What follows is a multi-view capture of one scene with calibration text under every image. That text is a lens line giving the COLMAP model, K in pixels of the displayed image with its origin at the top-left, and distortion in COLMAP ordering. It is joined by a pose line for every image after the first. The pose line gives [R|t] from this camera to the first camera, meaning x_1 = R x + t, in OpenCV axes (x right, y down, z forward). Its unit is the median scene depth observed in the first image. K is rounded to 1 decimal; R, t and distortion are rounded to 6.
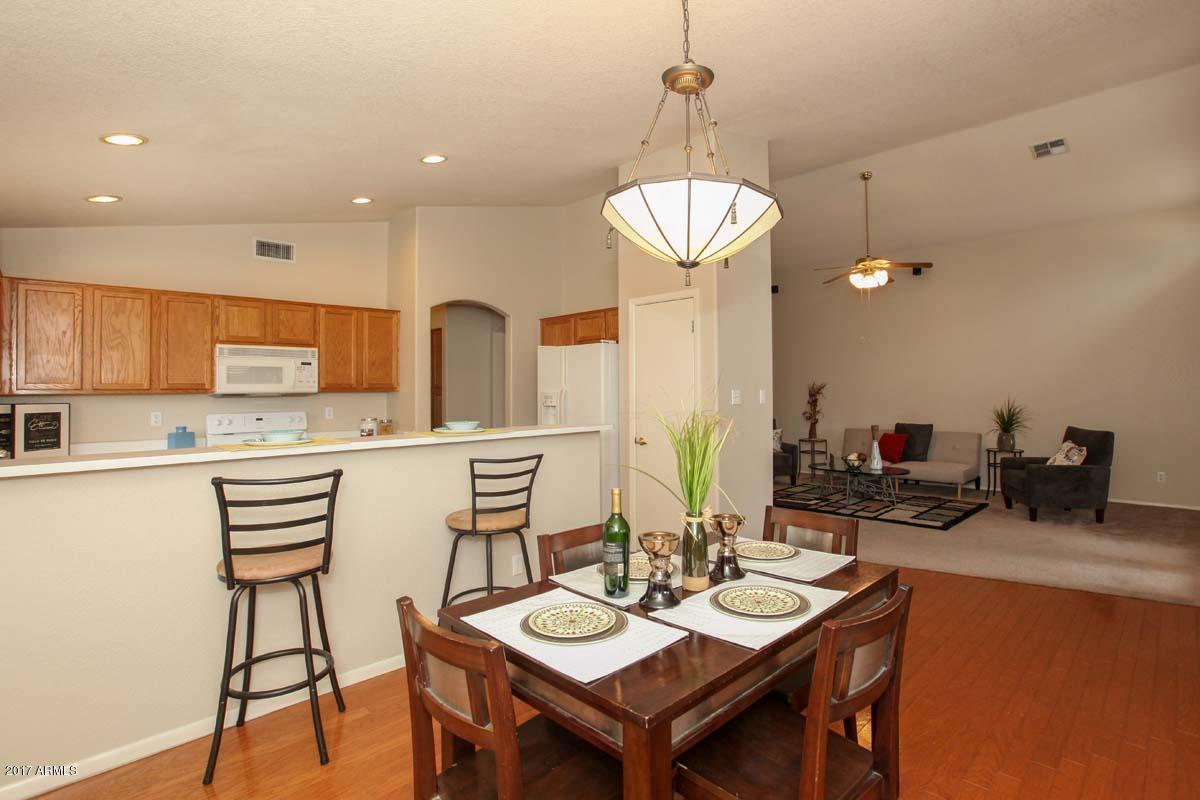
lens RADIAL K [[571.4, 0, 626.6], [0, 571.4, 386.5], [0, 0, 1]] dist [-0.030520, 0.001155]
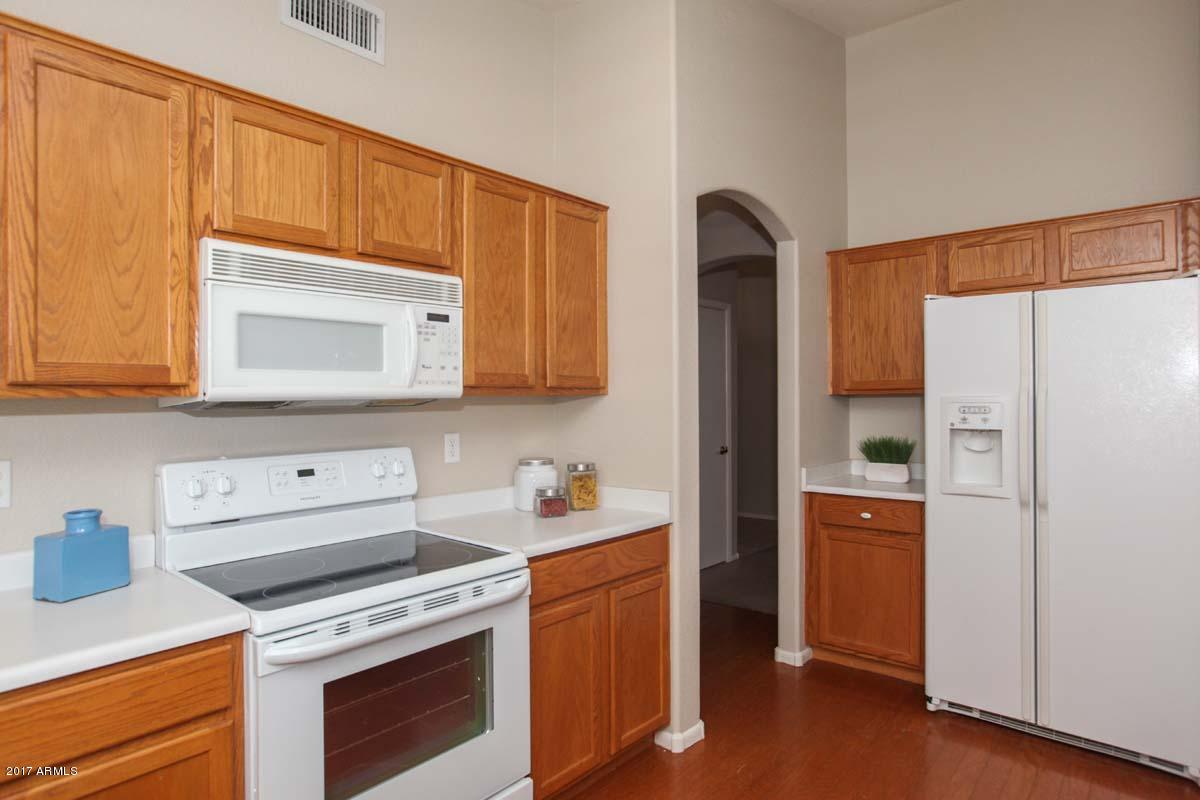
lens RADIAL K [[654.8, 0, 610.3], [0, 654.8, 395.0], [0, 0, 1]] dist [-0.033047, 0.017328]
pose [[0.998344, 0.007026, 0.057096, -0.470939], [-0.007597, 0.999923, 0.009788, 0.003982], [-0.057023, -0.010206, 0.998321, 0.565716]]
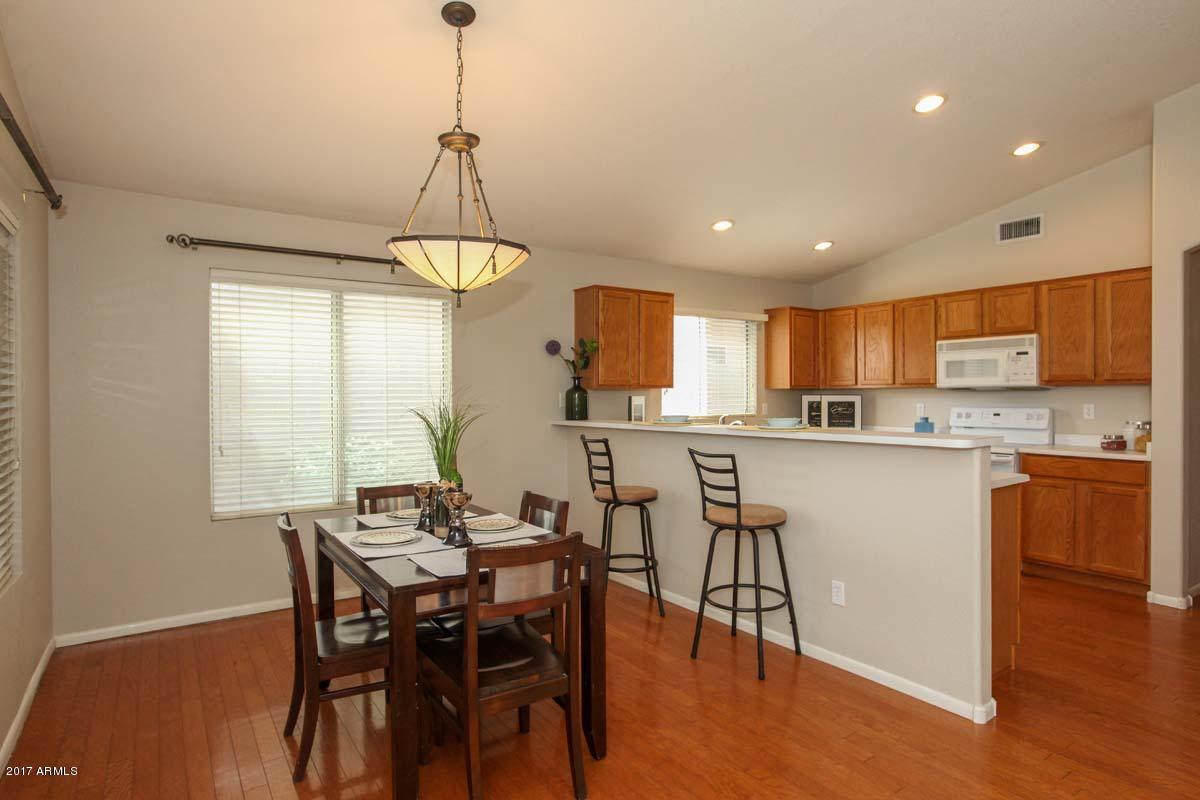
lens RADIAL K [[654.8, 0, 601.7], [0, 654.8, 387.9], [0, 0, 1]] dist [-0.033047, 0.017328]
pose [[-0.180467, 0.006875, -0.983557, 0.525769], [0.021317, 0.999768, 0.003077, -0.003912], [0.983350, -0.020411, -0.180572, 0.530008]]
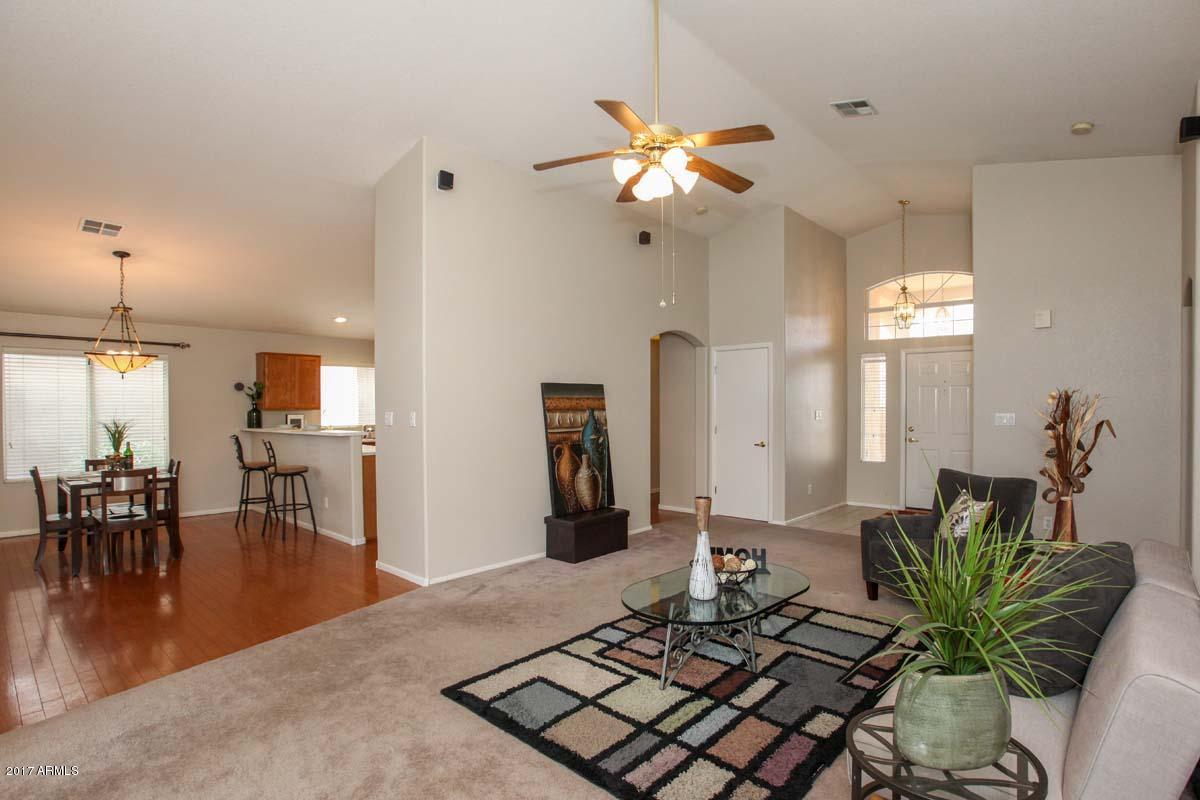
lens RADIAL K [[604.4, 0, 605.3], [0, 604.4, 405.5], [0, 0, 1]] dist [-0.029800, 0.010198]
pose [[0.041589, 0.016679, -0.998996, 1.199448], [0.021220, 0.999620, 0.017572, -0.021366], [0.998909, -0.021930, 0.041219, 1.193197]]
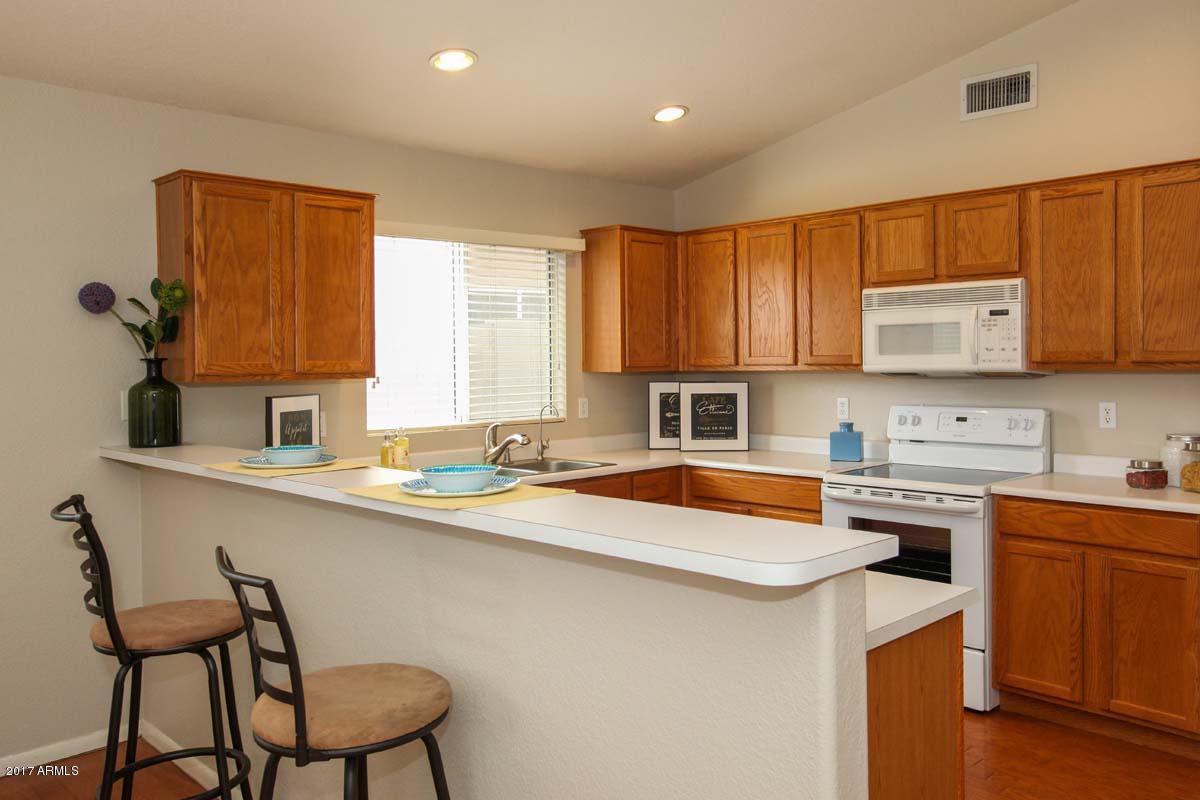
lens RADIAL K [[963.4, 0, 638.1], [0, 963.4, 354.1], [0, 0, 1]] dist [0.001486, 0.012604]
pose [[0.000041, 0.010861, -0.999941, 0.262205], [0.024606, 0.999638, 0.010859, -0.020925], [0.999697, -0.024605, -0.000226, 0.674245]]
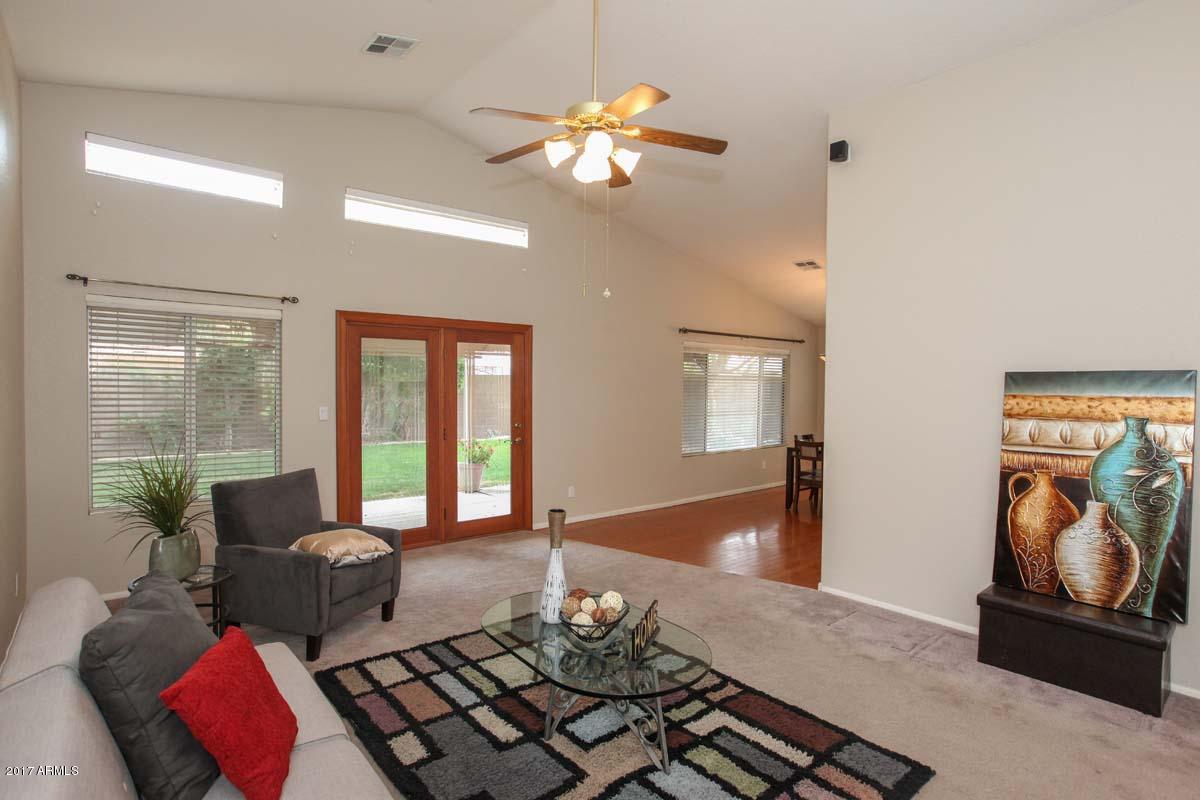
lens RADIAL K [[605.8, 0, 597.6], [0, 605.8, 393.1], [0, 0, 1]] dist [-0.039300, 0.011296]
pose [[-0.995144, 0.002218, 0.098402, 0.471982], [0.001879, 0.999992, -0.003537, -0.019044], [-0.098409, -0.003335, -0.995140, 1.886405]]
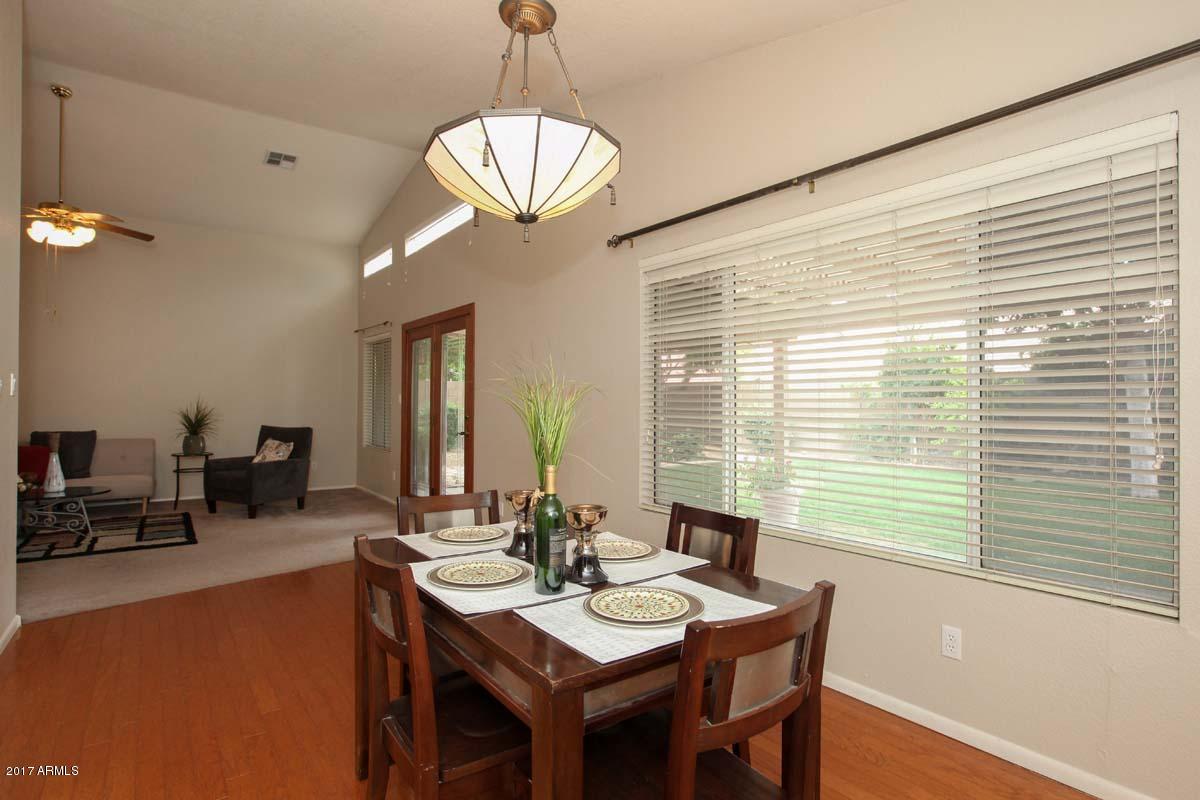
lens RADIAL K [[605.8, 0, 592.6], [0, 605.8, 402.8], [0, 0, 1]] dist [-0.039300, 0.011296]
pose [[0.170229, 0.008230, 0.985370, -0.262687], [-0.018099, 0.999823, -0.005224, 0.028099], [-0.985238, -0.016945, 0.170348, 0.237288]]
